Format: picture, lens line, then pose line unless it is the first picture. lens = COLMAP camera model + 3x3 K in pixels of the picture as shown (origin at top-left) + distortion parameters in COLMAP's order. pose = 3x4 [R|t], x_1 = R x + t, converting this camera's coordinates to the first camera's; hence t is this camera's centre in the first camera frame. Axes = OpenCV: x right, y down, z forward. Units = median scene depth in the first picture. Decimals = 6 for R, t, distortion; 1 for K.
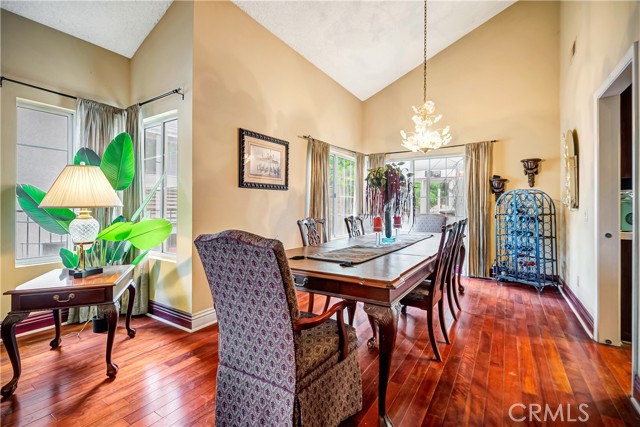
lens RADIAL K [[292.6, 0, 321.1], [0, 292.6, 204.8], [0, 0, 1]] dist [-0.001789, 0.002379]
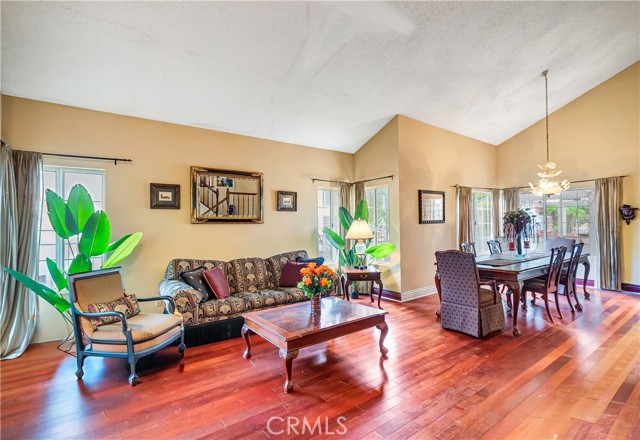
lens RADIAL K [[311.3, 0, 323.6], [0, 311.3, 220.8], [0, 0, 1]] dist [-0.003879, 0.002750]
pose [[0.935992, -0.021798, -0.351345, -0.137654], [0.021482, 0.999758, -0.004797, -0.069414], [0.351365, -0.003058, 0.936234, -0.768704]]
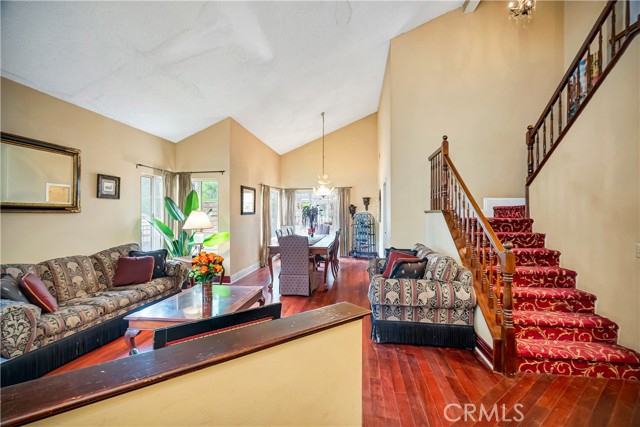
lens RADIAL K [[292.6, 0, 321.5], [0, 292.6, 213.1], [0, 0, 1]] dist [-0.001789, 0.002379]
pose [[0.904955, -0.006812, 0.425452, -0.533342], [0.003563, 0.999958, 0.008432, -0.074095], [-0.425492, -0.006114, 0.904942, -0.876496]]
